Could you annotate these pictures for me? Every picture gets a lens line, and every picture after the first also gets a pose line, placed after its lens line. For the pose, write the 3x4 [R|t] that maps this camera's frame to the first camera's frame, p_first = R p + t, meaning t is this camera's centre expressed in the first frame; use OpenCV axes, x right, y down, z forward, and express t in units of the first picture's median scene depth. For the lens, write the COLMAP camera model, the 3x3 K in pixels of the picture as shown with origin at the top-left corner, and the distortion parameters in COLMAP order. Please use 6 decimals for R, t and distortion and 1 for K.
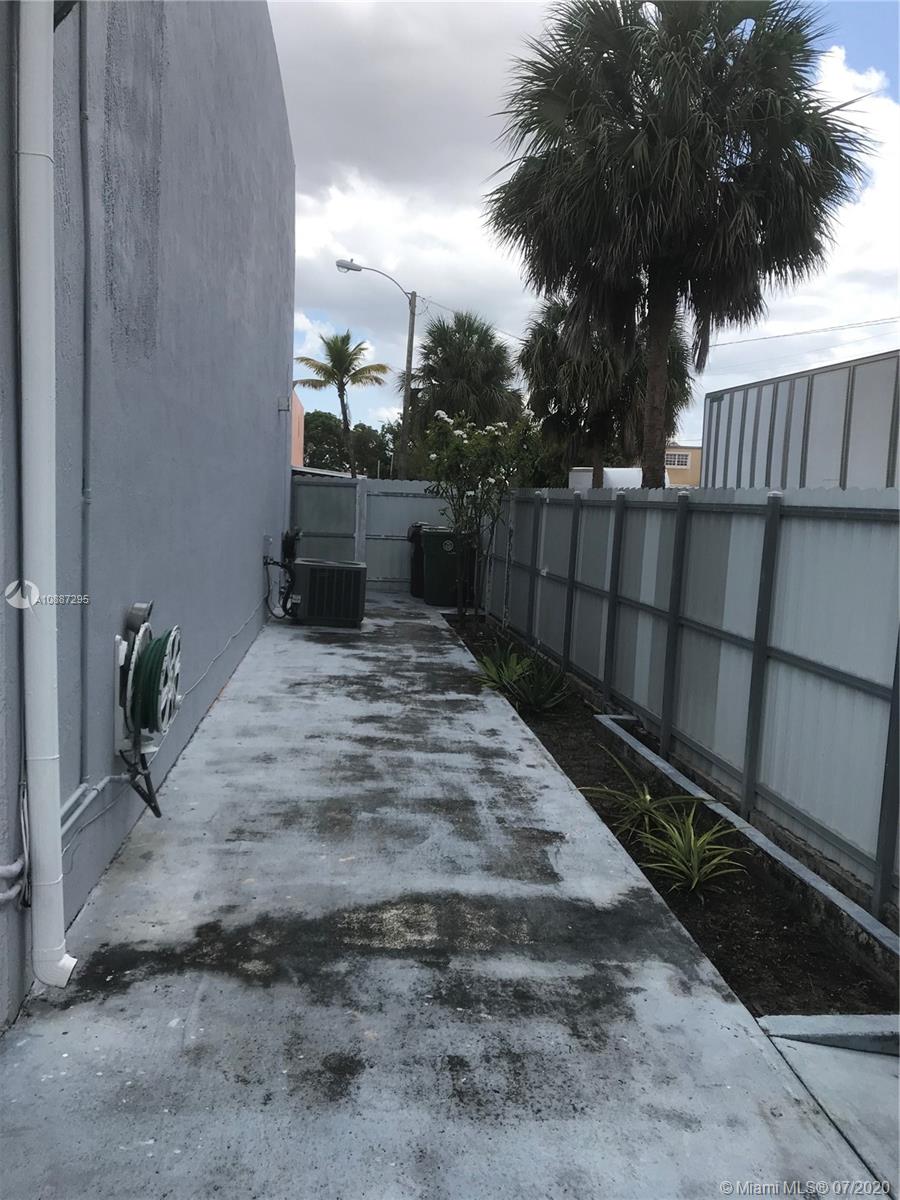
lens RADIAL K [[1006.8, 0, 450.0], [0, 1006.8, 600.0], [0, 0, 1]] dist [0.018944, -0.002061]
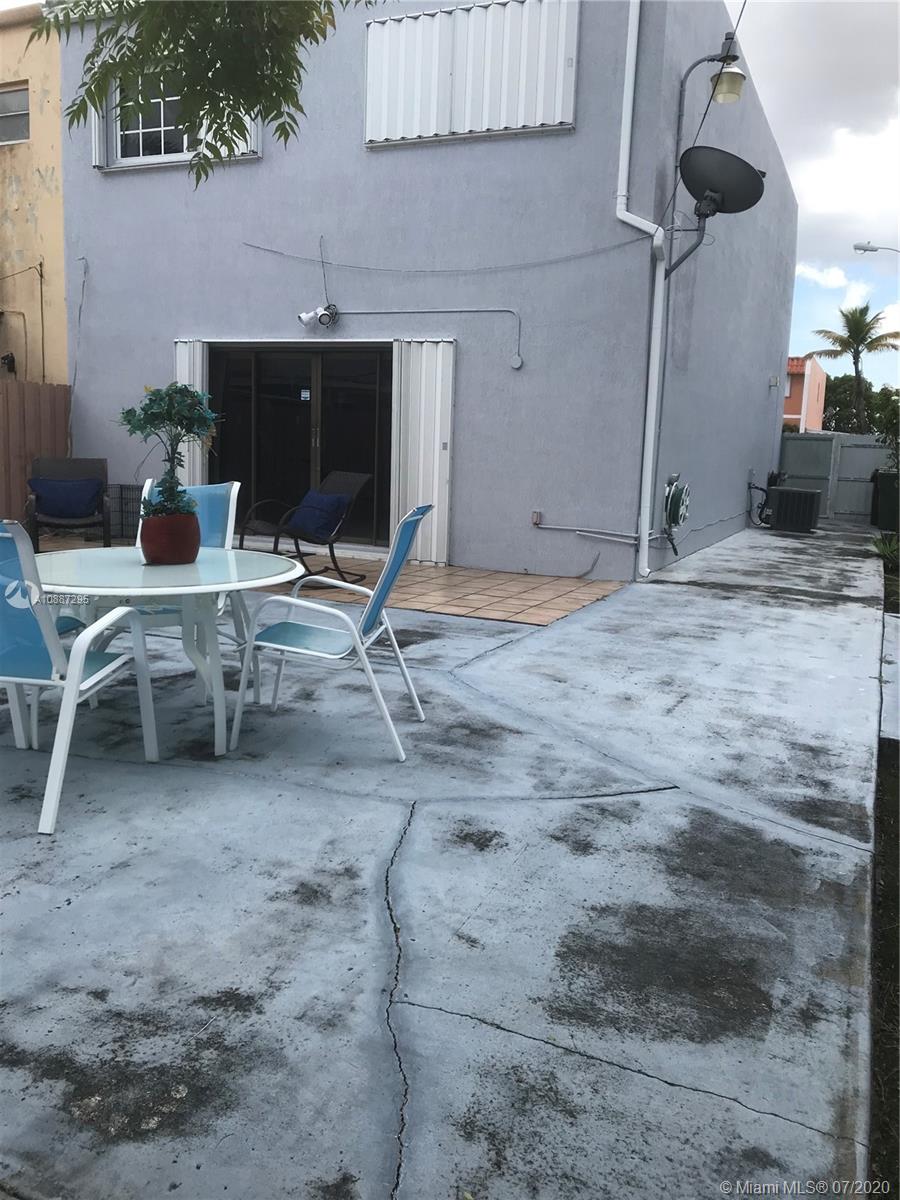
lens RADIAL K [[1006.8, 0, 450.0], [0, 1006.8, 600.0], [0, 0, 1]] dist [0.018944, -0.002061]
pose [[0.874706, 0.067508, -0.479930, 0.166611], [-0.052535, 0.997624, 0.044578, 0.089414], [0.481799, -0.013779, 0.876173, -0.571247]]
